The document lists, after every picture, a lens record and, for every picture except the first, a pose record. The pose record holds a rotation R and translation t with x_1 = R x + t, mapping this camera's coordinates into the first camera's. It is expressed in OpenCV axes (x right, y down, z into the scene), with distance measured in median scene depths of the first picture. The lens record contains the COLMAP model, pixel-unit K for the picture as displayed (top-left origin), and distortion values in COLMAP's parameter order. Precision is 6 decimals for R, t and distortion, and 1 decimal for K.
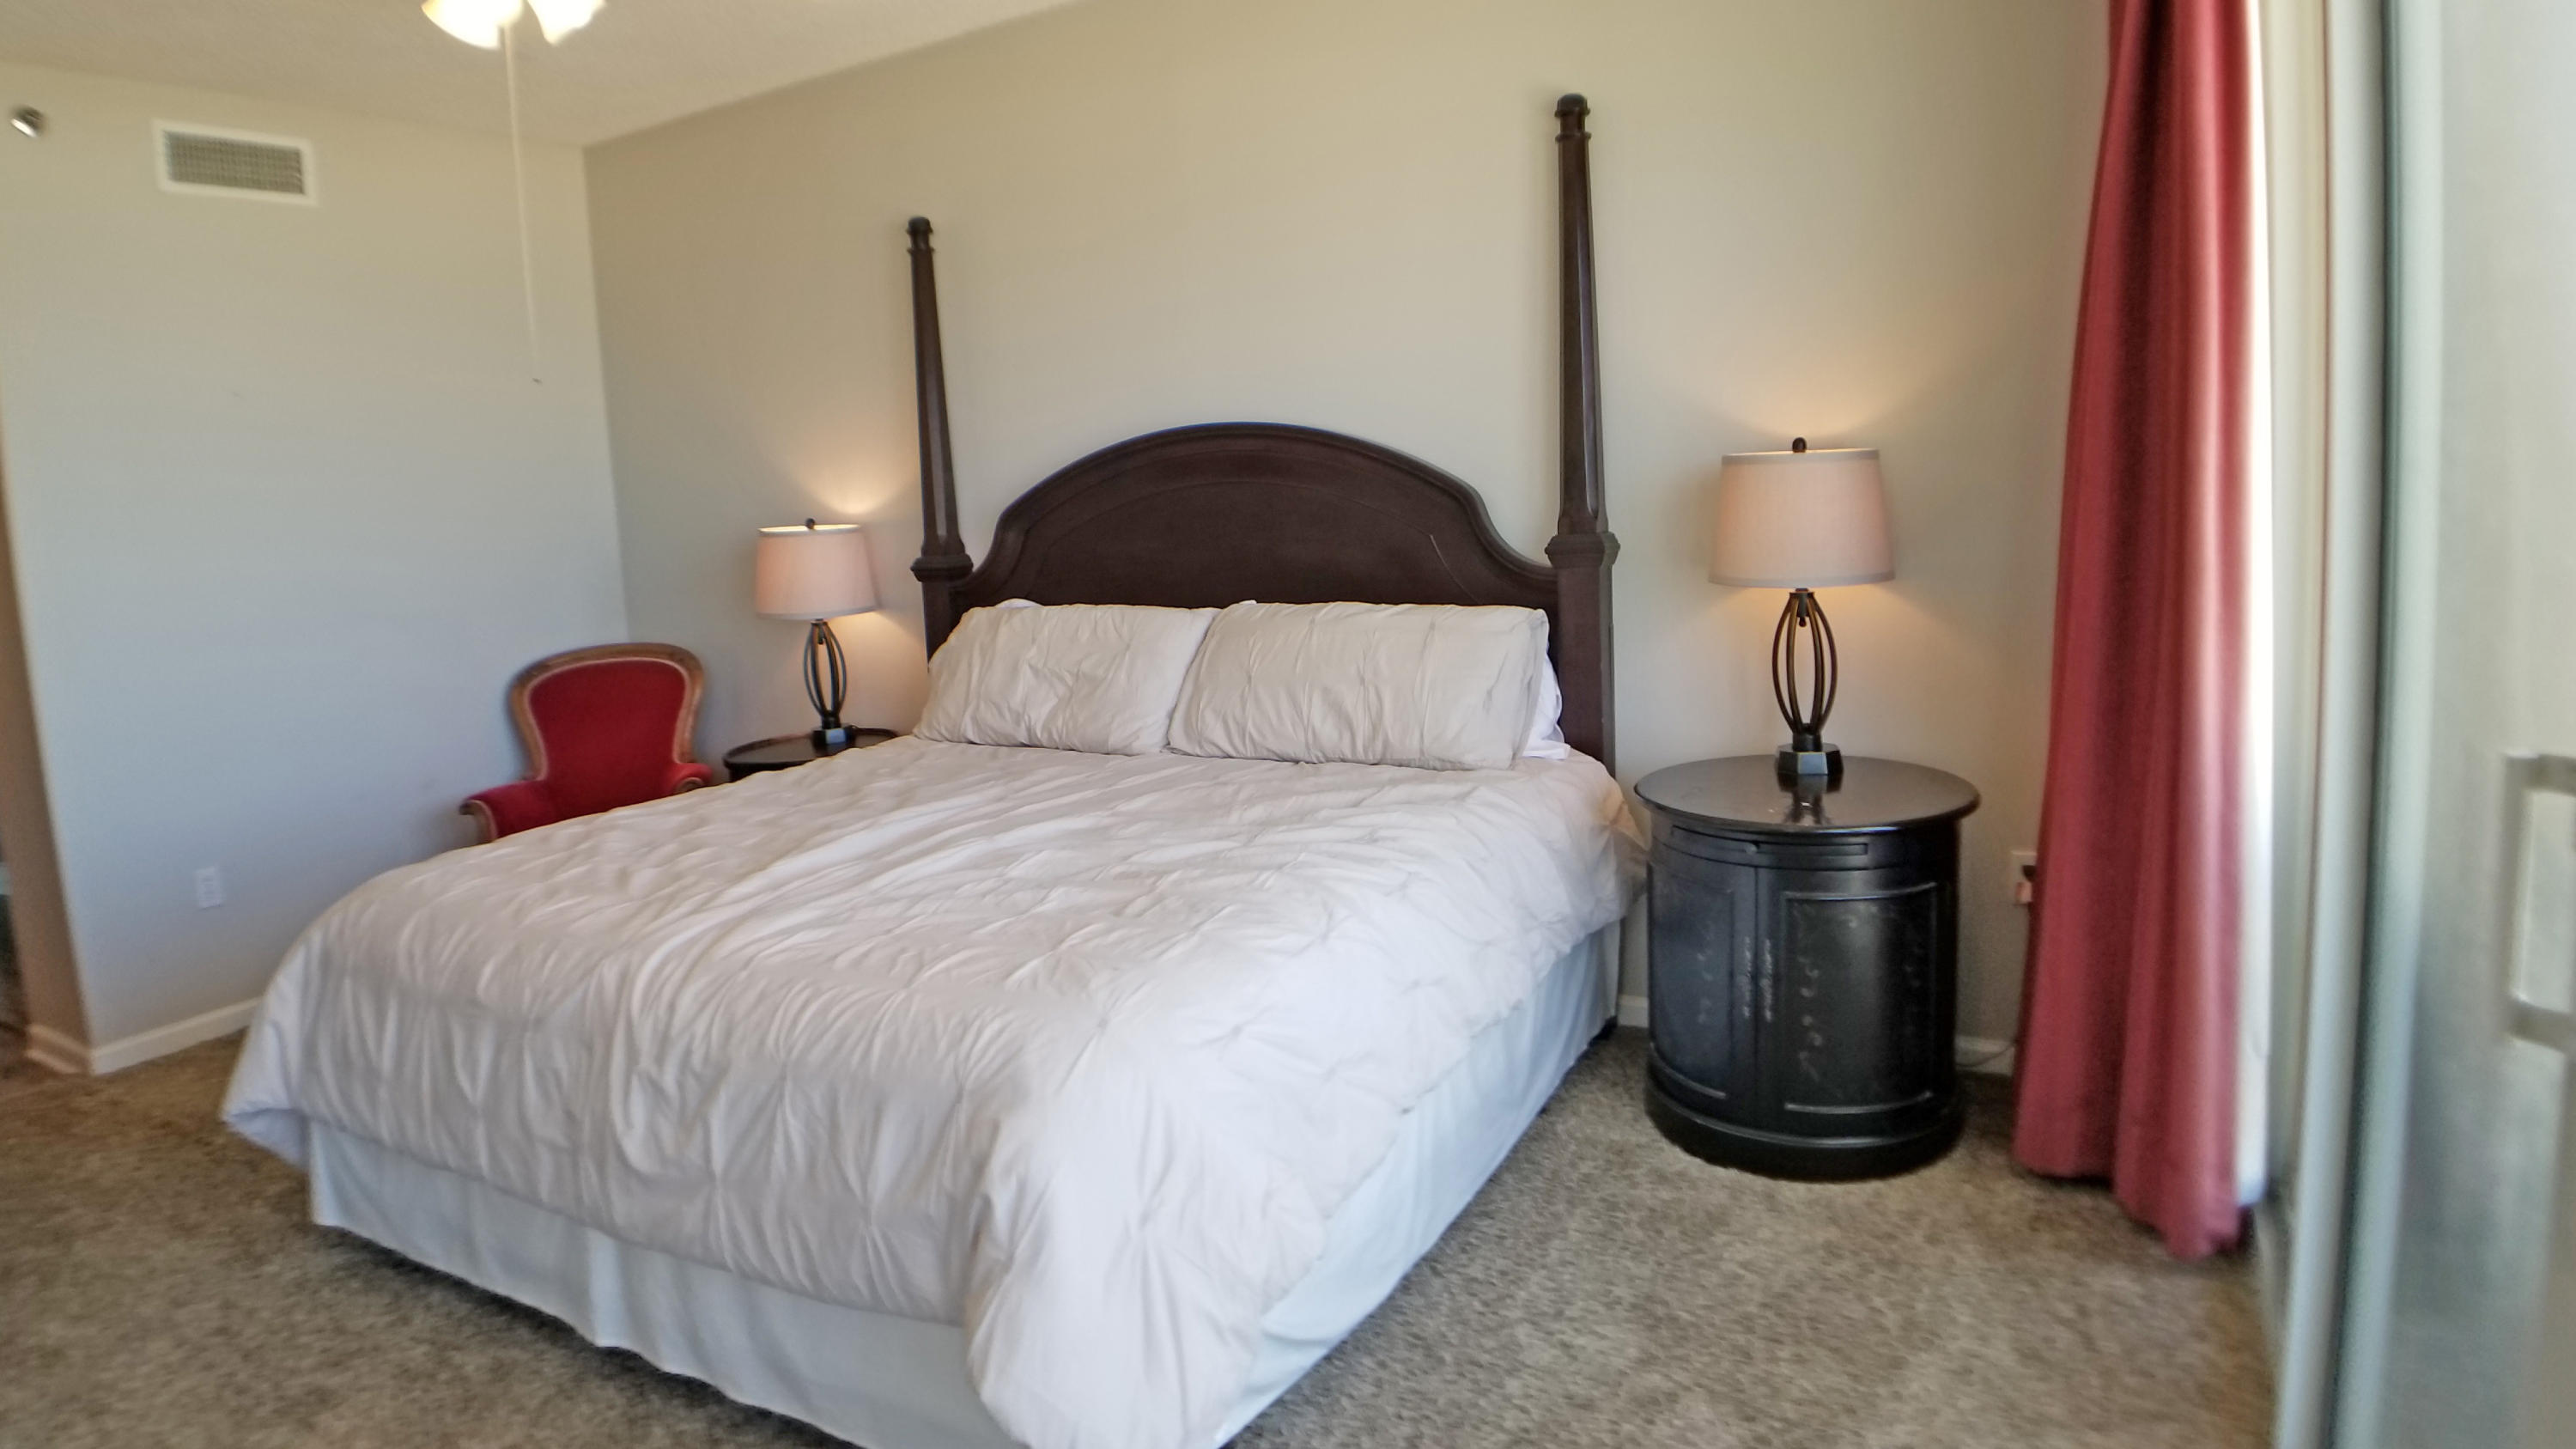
lens RADIAL K [[1426.7, 0, 1237.9], [0, 1426.7, 680.8], [0, 0, 1]] dist [-0.107592, 0.023899]
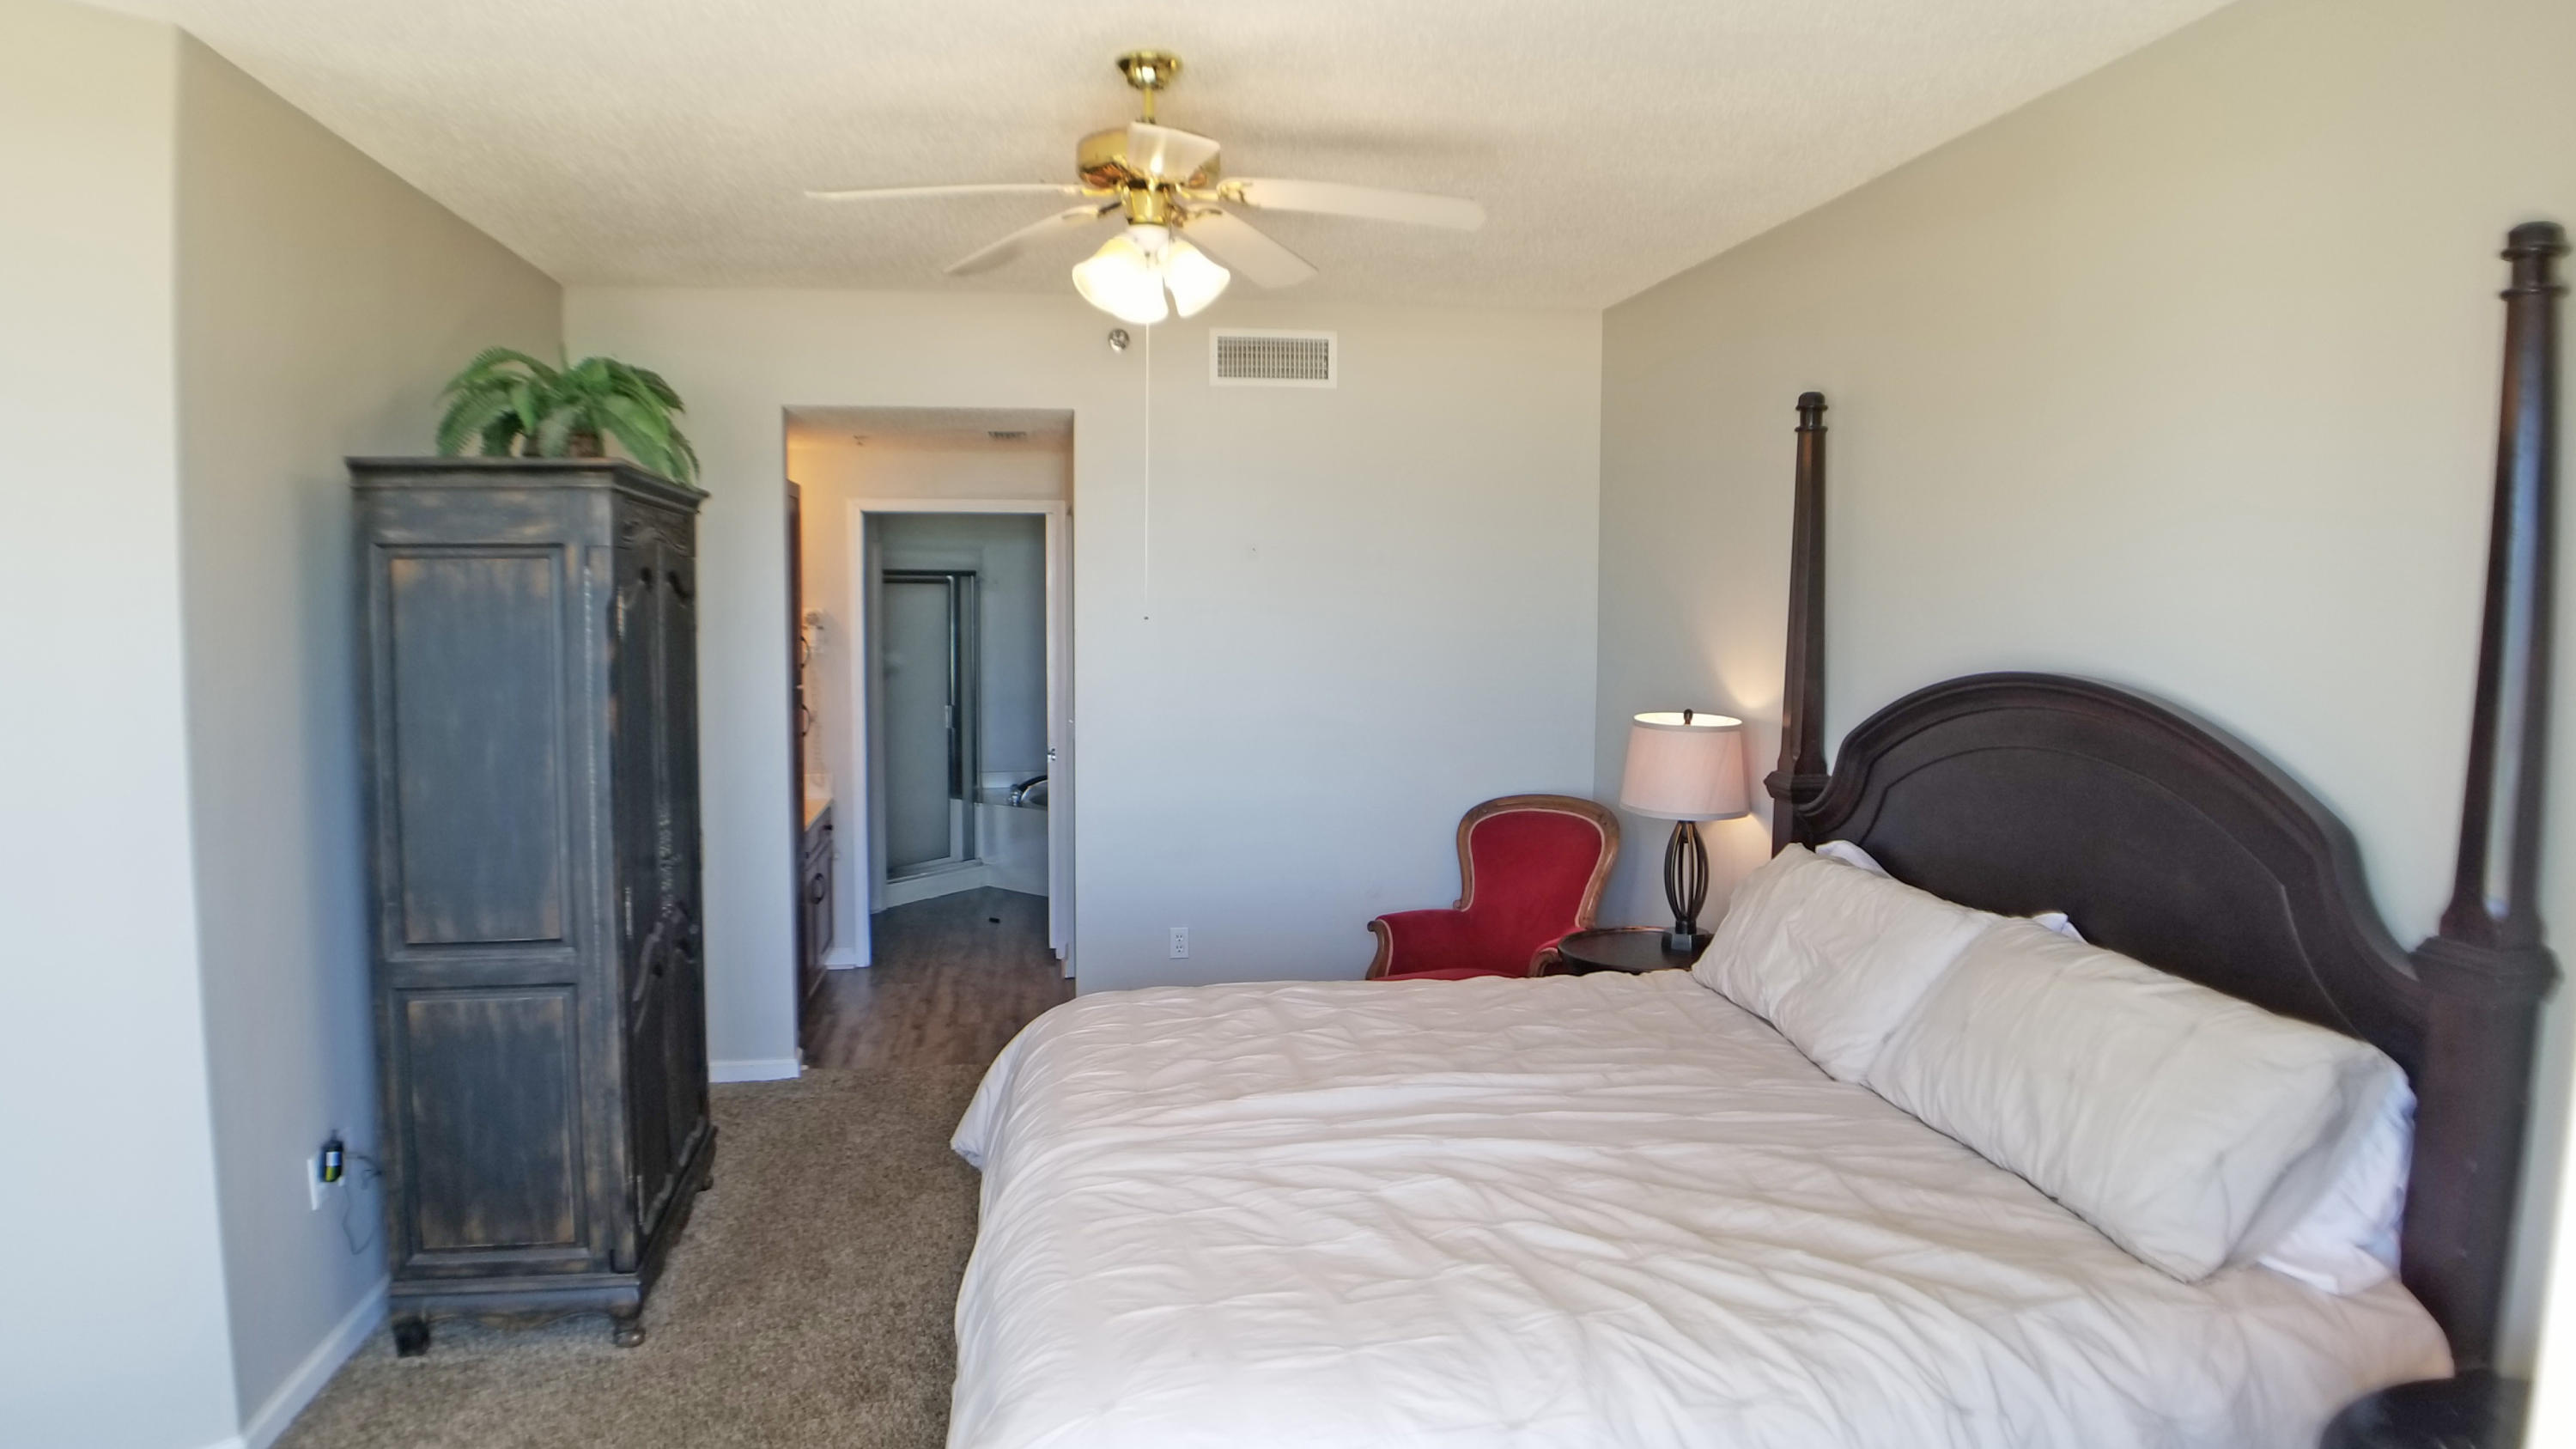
lens RADIAL K [[1470.3, 0, 1321.8], [0, 1470.3, 677.5], [0, 0, 1]] dist [-0.086257, -0.000011]
pose [[0.634365, 0.112176, -0.764852, 0.330599], [-0.151320, 0.988294, 0.019443, -0.137043], [0.758079, 0.103403, 0.643913, 0.215379]]
